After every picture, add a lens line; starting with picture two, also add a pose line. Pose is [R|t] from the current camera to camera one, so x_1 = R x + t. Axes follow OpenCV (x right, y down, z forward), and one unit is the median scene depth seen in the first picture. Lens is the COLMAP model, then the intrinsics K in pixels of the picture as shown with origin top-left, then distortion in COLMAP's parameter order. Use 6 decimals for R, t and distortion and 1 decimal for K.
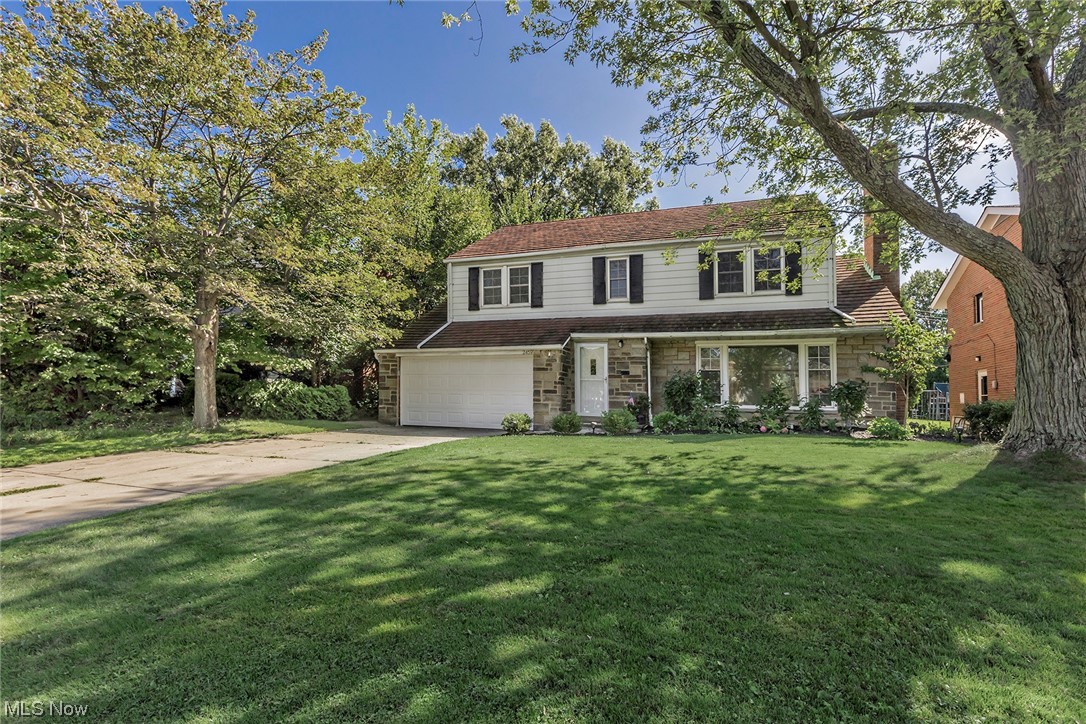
lens RADIAL K [[492.5, 0, 542.1], [0, 492.5, 365.6], [0, 0, 1]] dist [0.000953, 0.001598]
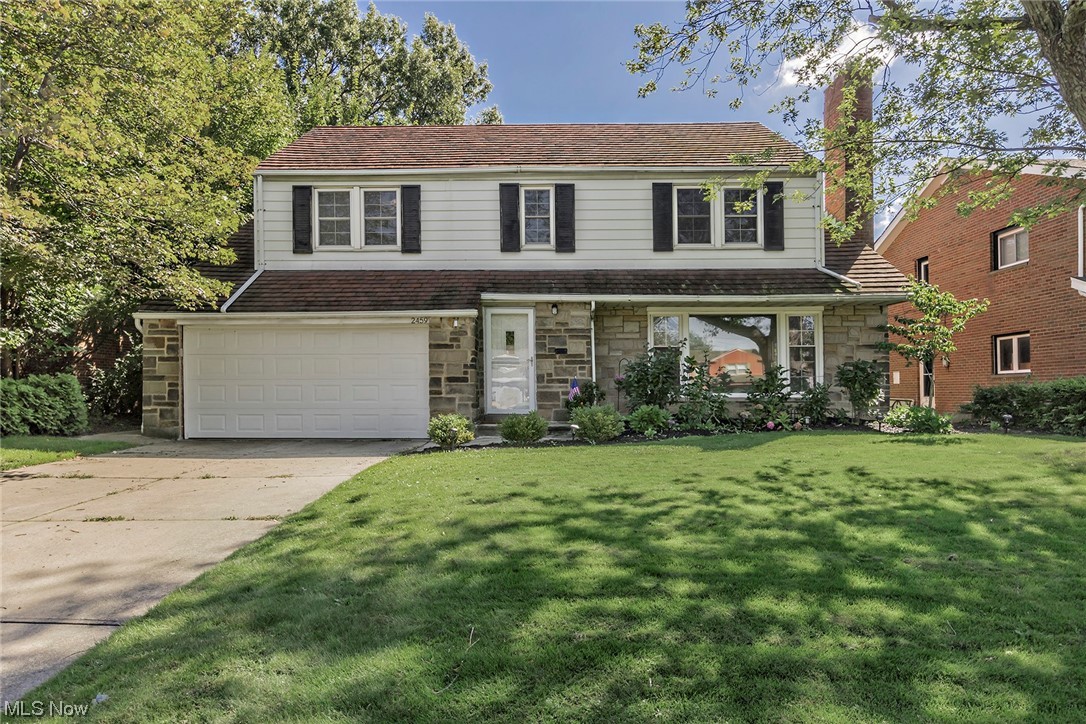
lens RADIAL K [[680.2, 0, 541.3], [0, 680.2, 357.8], [0, 0, 1]] dist [0.004935, -0.012527]
pose [[0.950125, -0.007665, 0.311774, -0.156537], [-0.001282, 0.999593, 0.028483, -0.003241], [-0.311866, -0.027462, 0.949729, 0.081826]]
